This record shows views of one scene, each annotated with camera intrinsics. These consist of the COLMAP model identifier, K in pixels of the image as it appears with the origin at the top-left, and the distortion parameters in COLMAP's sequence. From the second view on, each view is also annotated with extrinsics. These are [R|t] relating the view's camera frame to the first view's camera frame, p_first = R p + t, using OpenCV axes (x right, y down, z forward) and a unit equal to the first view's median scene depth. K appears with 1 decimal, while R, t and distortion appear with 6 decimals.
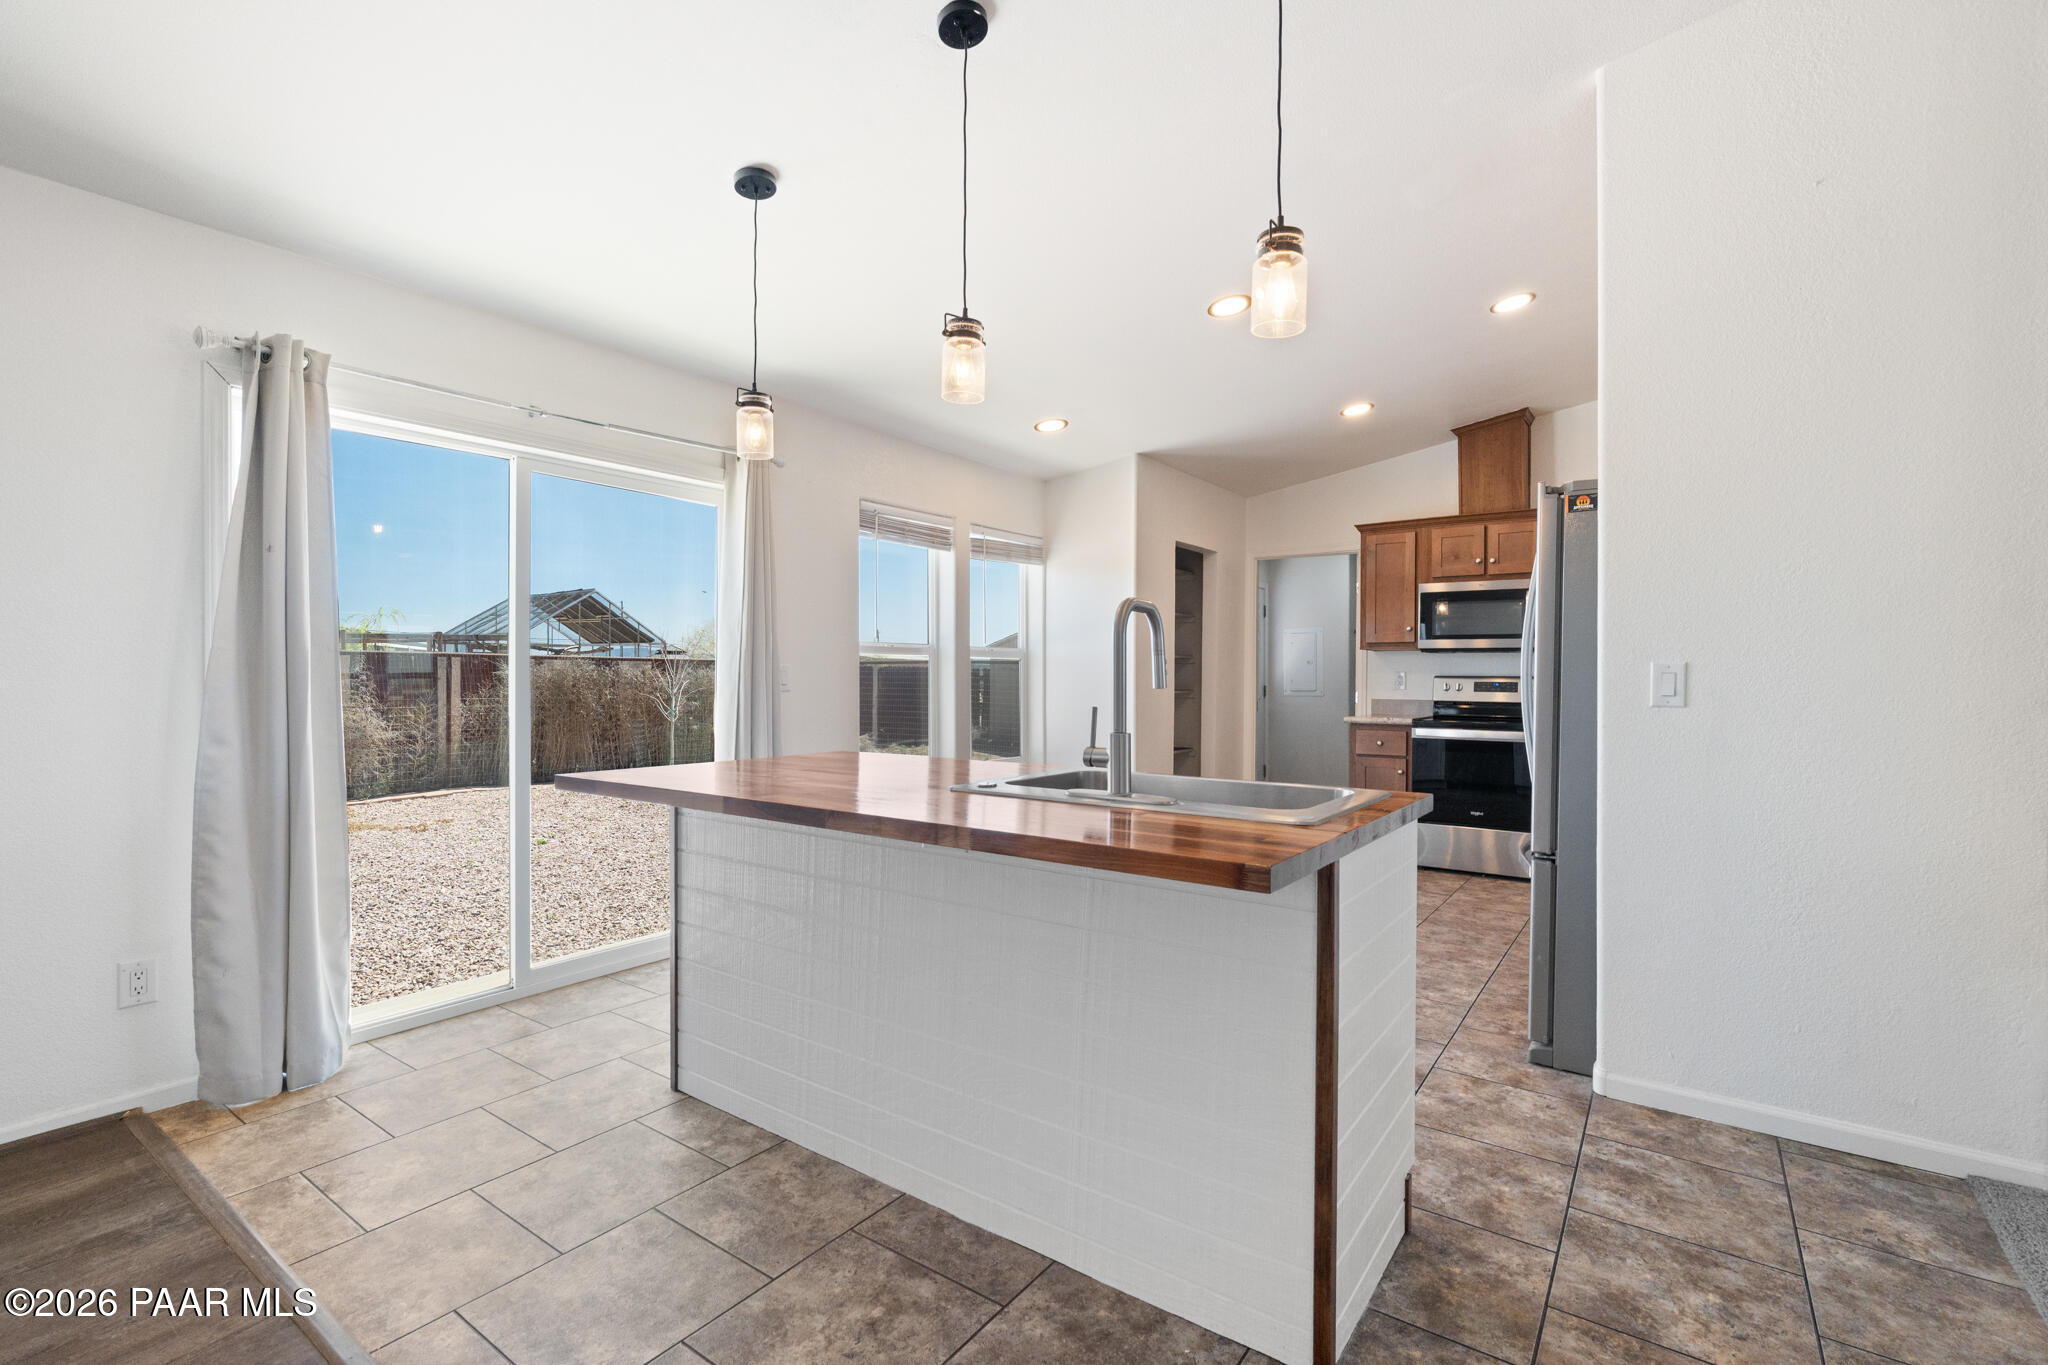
lens RADIAL K [[906.1, 0, 1010.6], [0, 906.1, 690.5], [0, 0, 1]] dist [-0.010096, 0.001023]
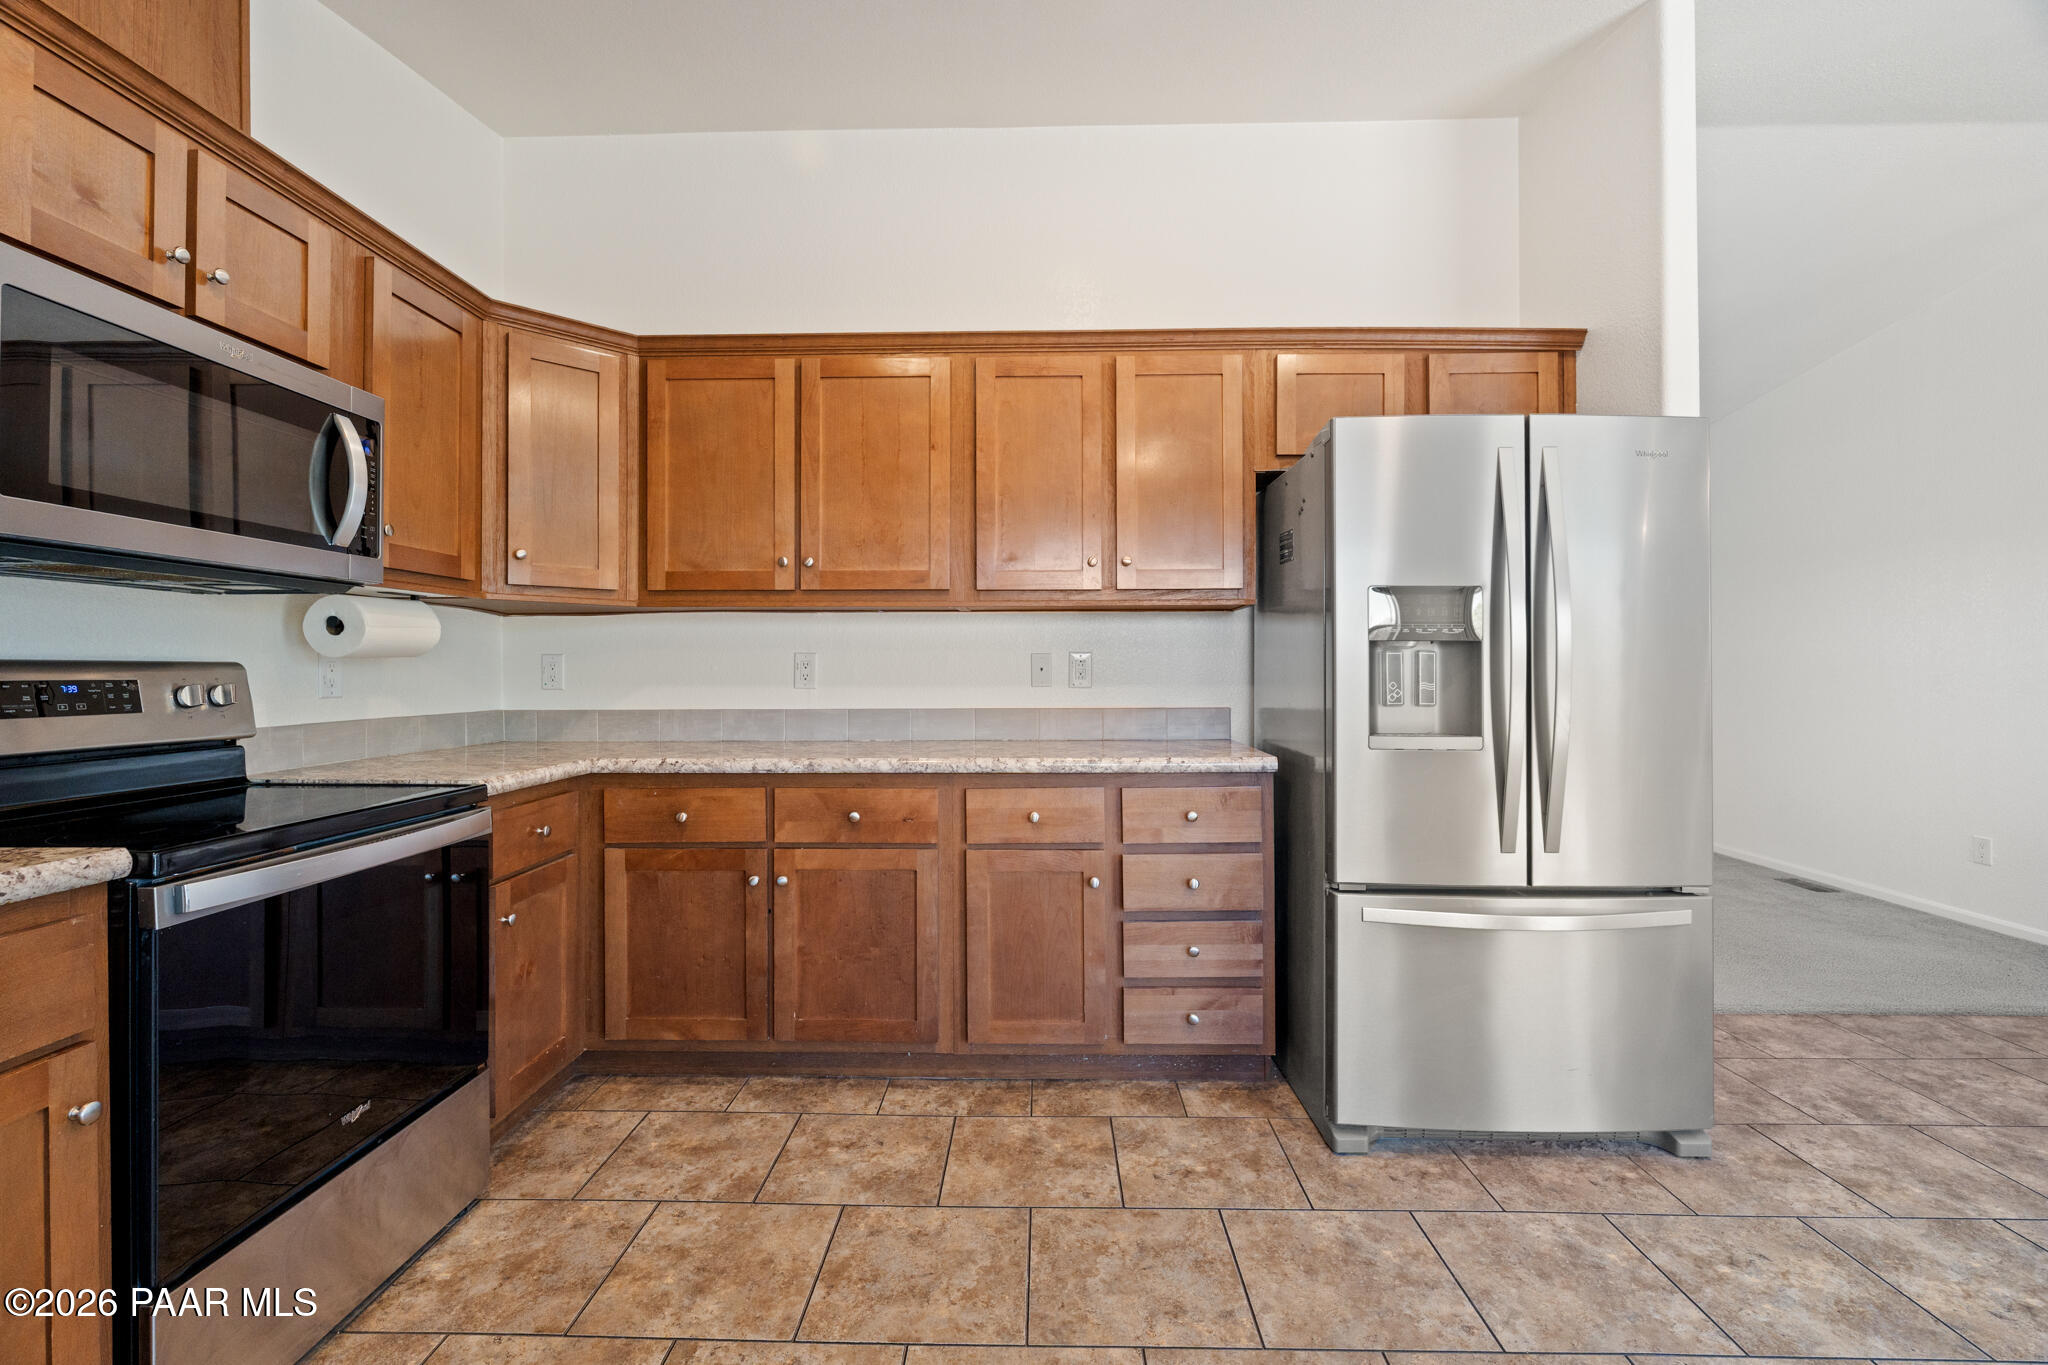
lens RADIAL K [[906.1, 0, 1011.1], [0, 906.1, 670.6], [0, 0, 1]] dist [-0.010096, 0.001023]
pose [[-0.564436, -0.006669, 0.825450, 0.137338], [0.013114, 0.999769, 0.017045, -0.014218], [-0.825372, 0.020445, -0.564218, 0.946680]]
